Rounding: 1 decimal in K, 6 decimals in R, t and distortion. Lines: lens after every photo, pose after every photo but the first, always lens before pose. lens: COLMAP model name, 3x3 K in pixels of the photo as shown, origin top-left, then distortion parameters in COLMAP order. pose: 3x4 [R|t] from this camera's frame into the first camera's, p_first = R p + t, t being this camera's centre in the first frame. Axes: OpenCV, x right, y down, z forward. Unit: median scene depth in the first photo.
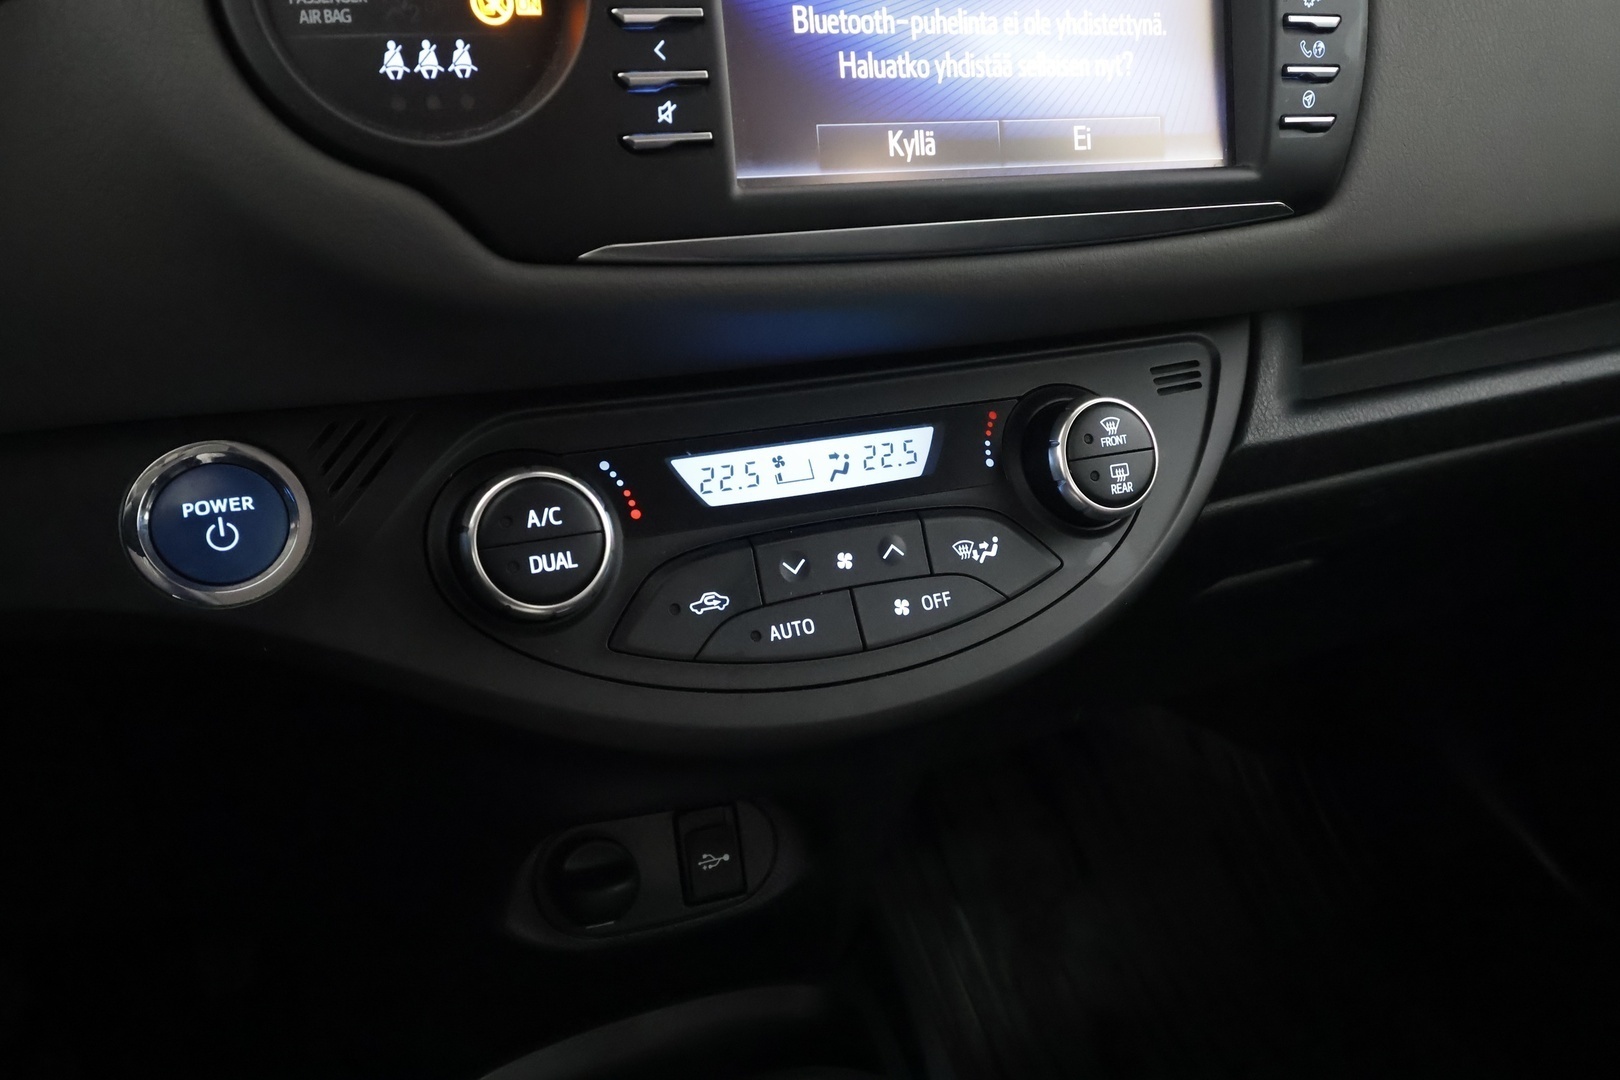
lens RADIAL K [[1266.0, 0, 810.0], [0, 1266.0, 540.0], [0, 0, 1]] dist [-0.002688, 0.010916]
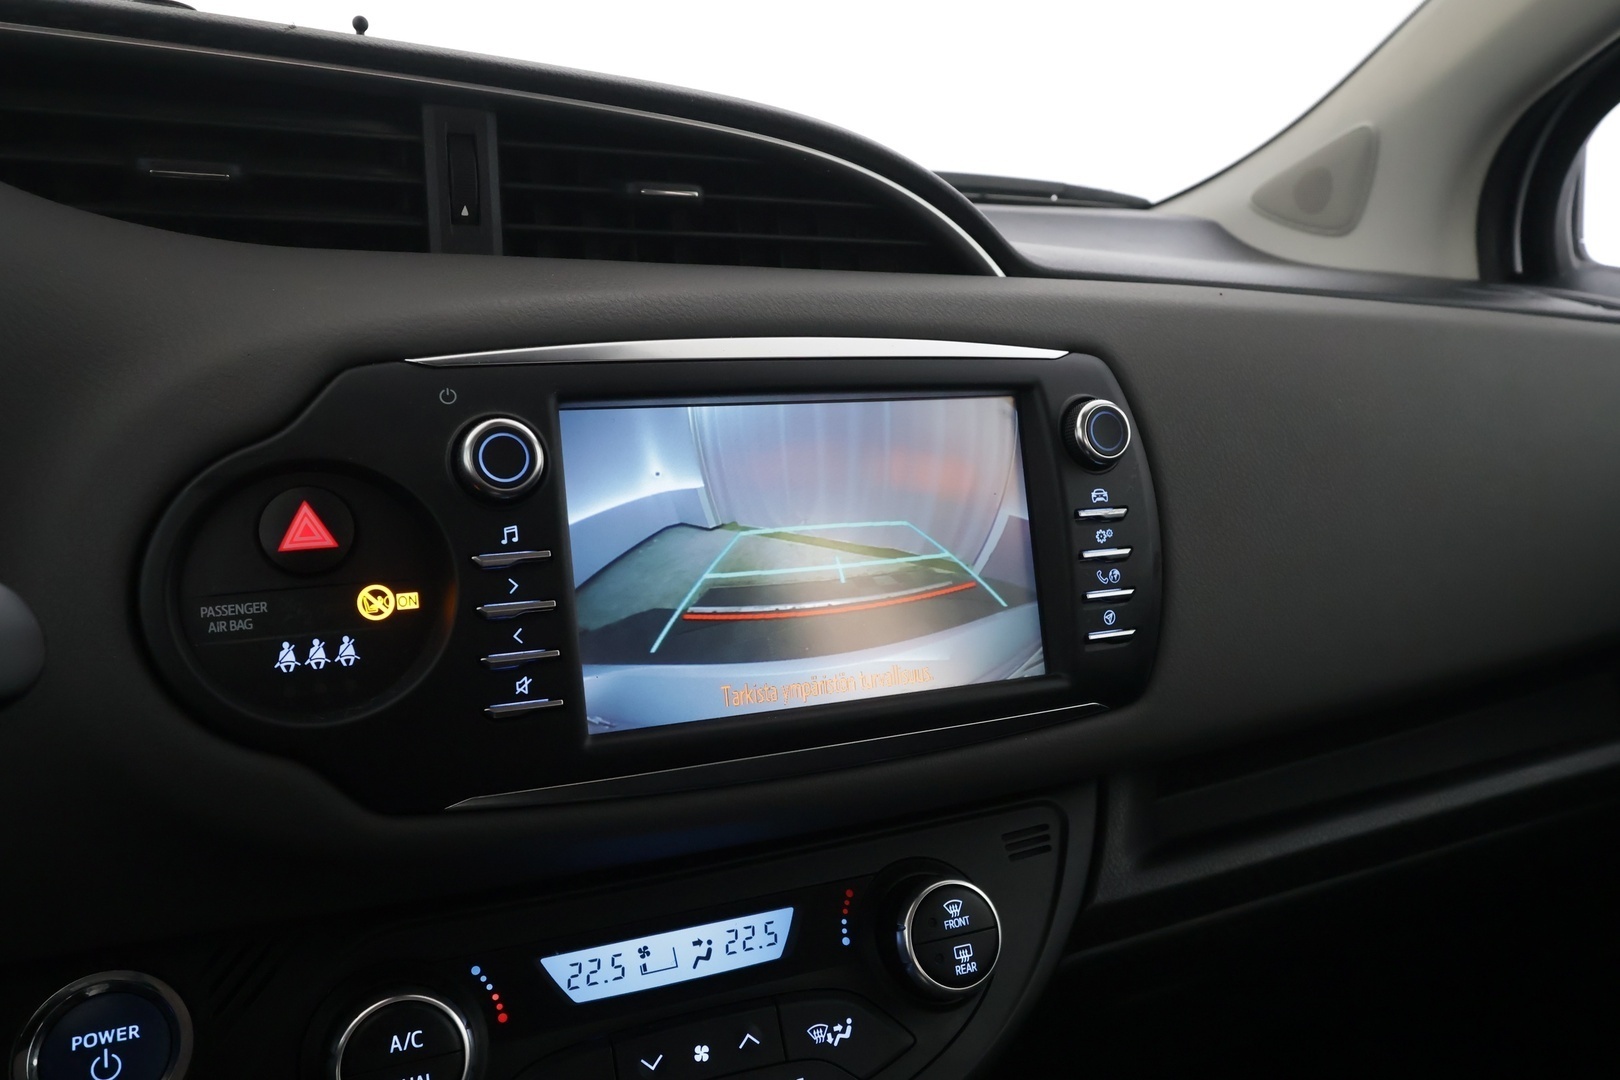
lens RADIAL K [[1266.0, 0, 810.0], [0, 1266.0, 540.0], [0, 0, 1]] dist [-0.002688, 0.010916]
pose [[0.999907, -0.013035, 0.004101, 0.120234], [0.013619, 0.975009, -0.221749, -0.167815], [-0.001108, 0.221784, 0.975095, -0.136287]]
